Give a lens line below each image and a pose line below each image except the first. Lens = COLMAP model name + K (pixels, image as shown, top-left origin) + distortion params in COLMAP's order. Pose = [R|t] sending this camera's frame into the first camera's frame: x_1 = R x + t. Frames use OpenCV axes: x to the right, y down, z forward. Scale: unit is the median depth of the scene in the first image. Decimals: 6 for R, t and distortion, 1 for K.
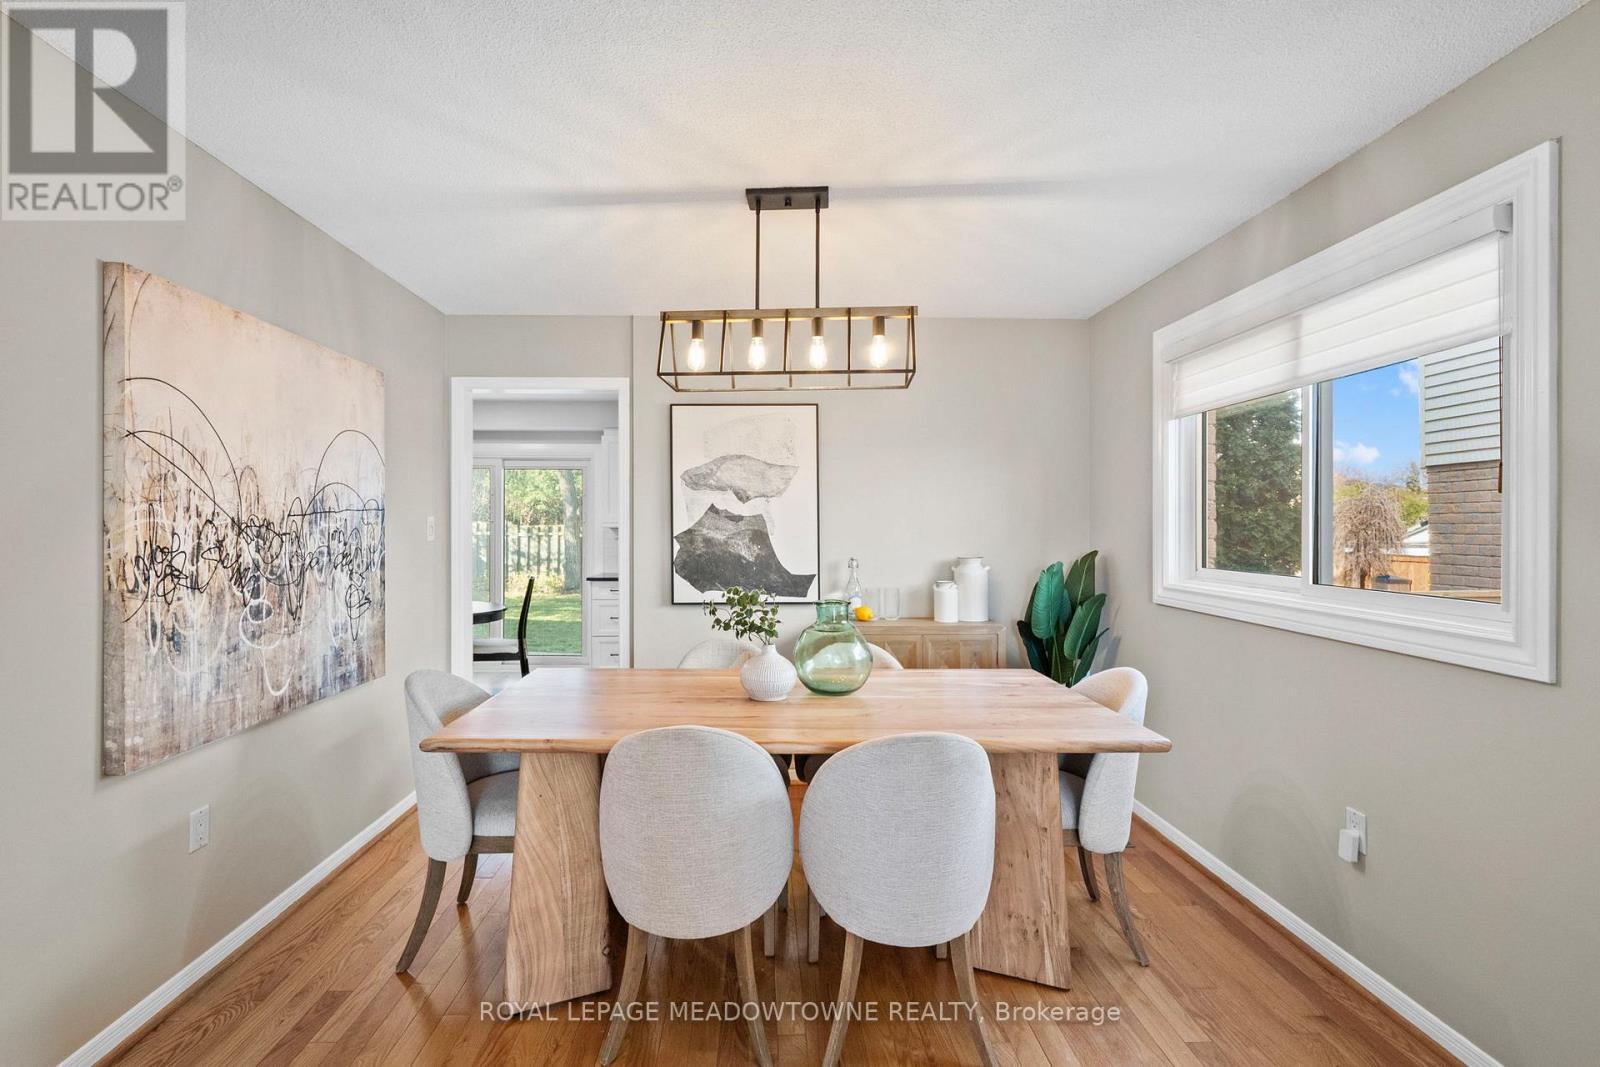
lens RADIAL K [[727.8, 0, 790.6], [0, 727.8, 535.4], [0, 0, 1]] dist [-0.013884, 0.000993]
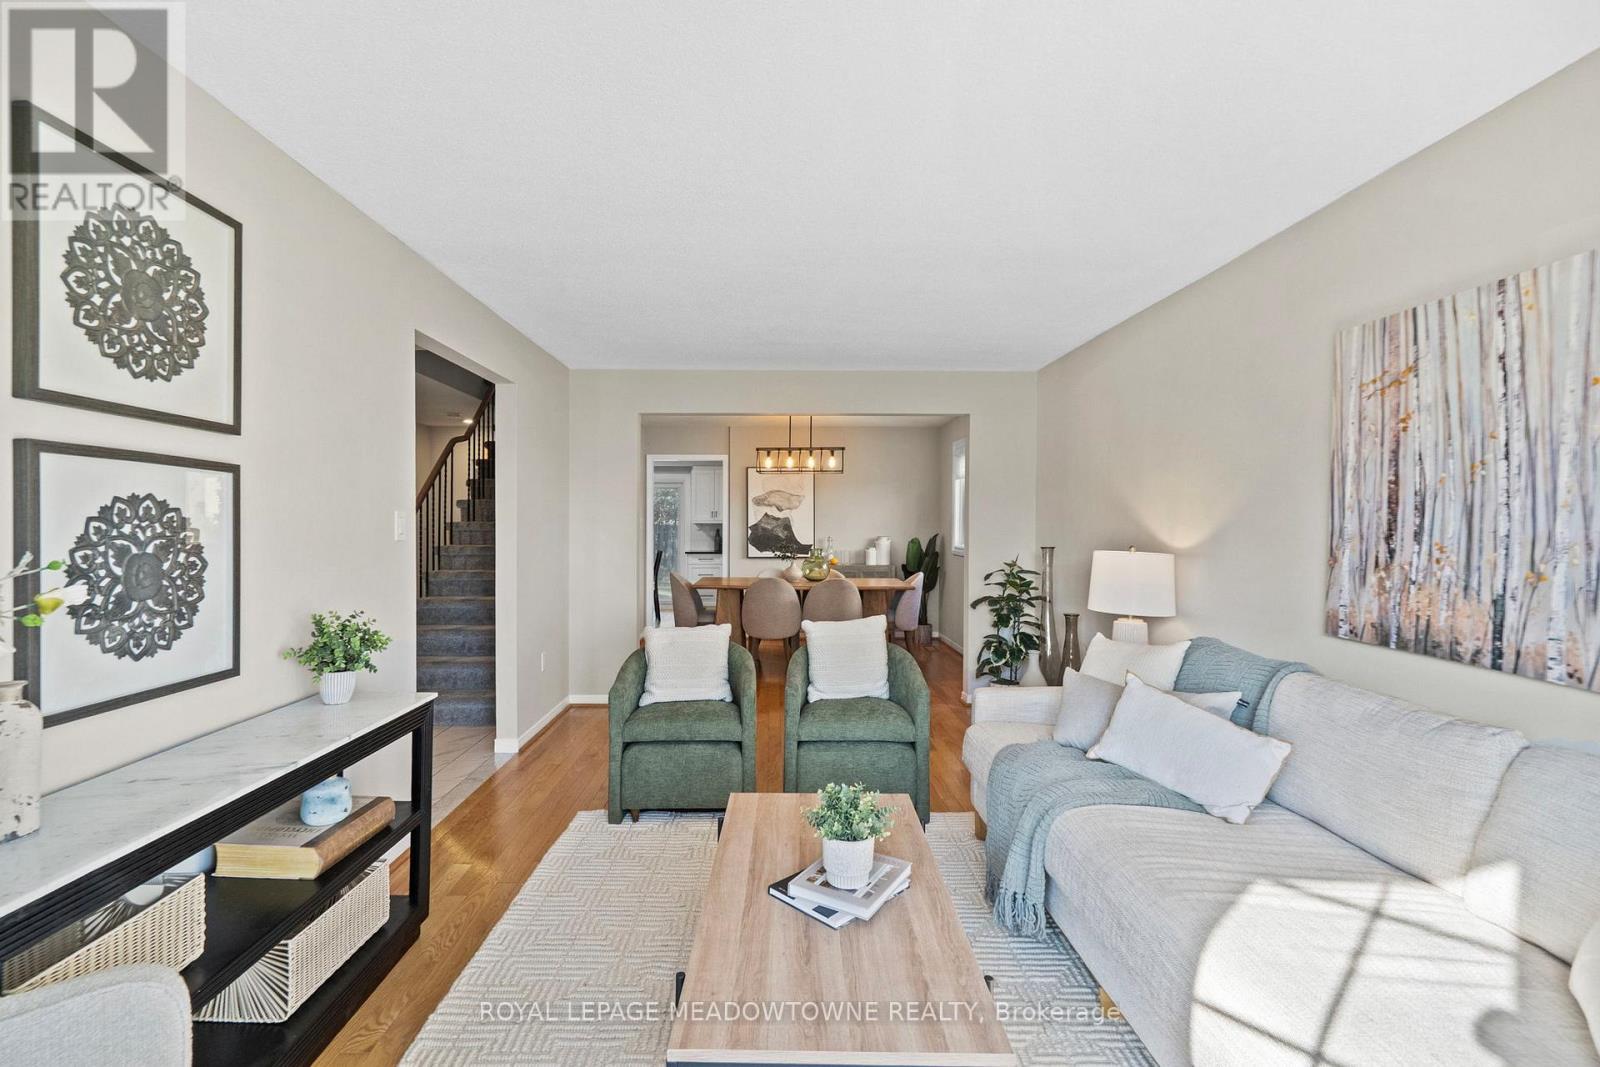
lens RADIAL K [[727.8, 0, 790.6], [0, 727.8, 535.4], [0, 0, 1]] dist [-0.013884, 0.000993]
pose [[0.999813, 0.005234, -0.018623, 0.008367], [-0.005143, 0.999975, 0.004940, 0.016243], [0.018648, -0.004843, 0.999814, -1.245068]]
